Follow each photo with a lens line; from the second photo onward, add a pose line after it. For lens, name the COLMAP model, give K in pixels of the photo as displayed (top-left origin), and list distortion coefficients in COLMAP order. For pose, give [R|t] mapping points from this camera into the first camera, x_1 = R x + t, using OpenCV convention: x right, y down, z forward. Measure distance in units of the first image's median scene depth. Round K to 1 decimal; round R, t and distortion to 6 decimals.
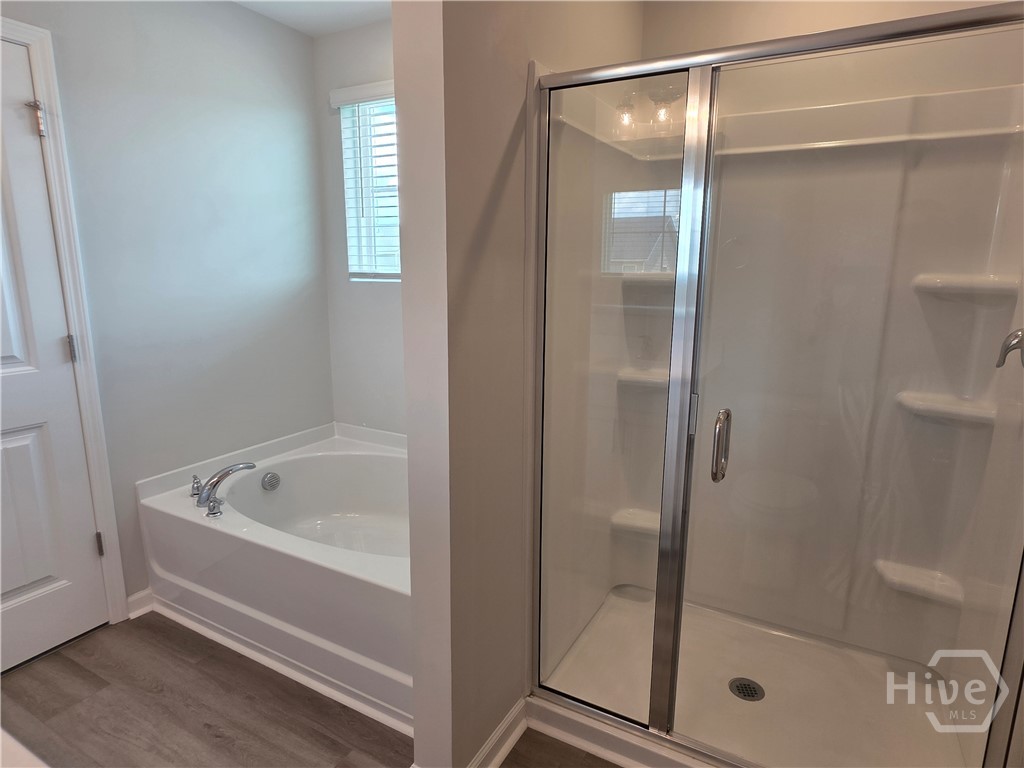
lens RADIAL K [[588.9, 0, 512.0], [0, 588.9, 384.0], [0, 0, 1]] dist [0.001649, 0.000179]
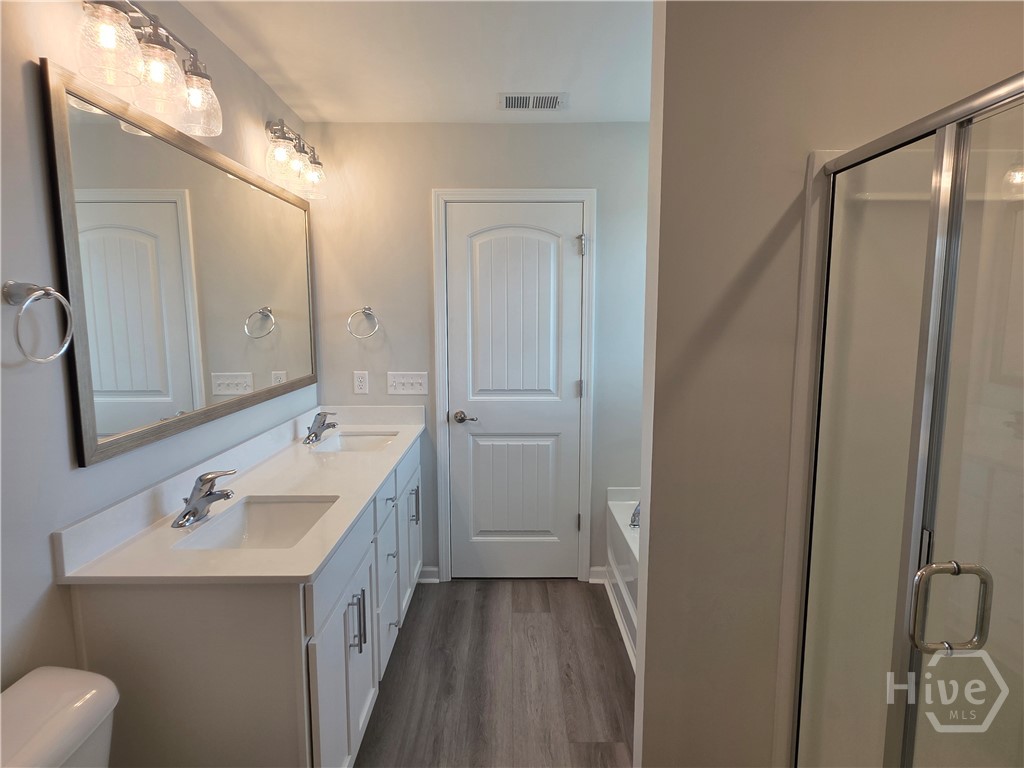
lens RADIAL K [[588.9, 0, 512.0], [0, 588.9, 384.0], [0, 0, 1]] dist [0.001649, 0.000179]
pose [[0.489524, 0.095593, -0.866734, 0.511601], [-0.166794, 0.985885, 0.014531, -0.067994], [0.855889, 0.137453, 0.498558, 0.092124]]
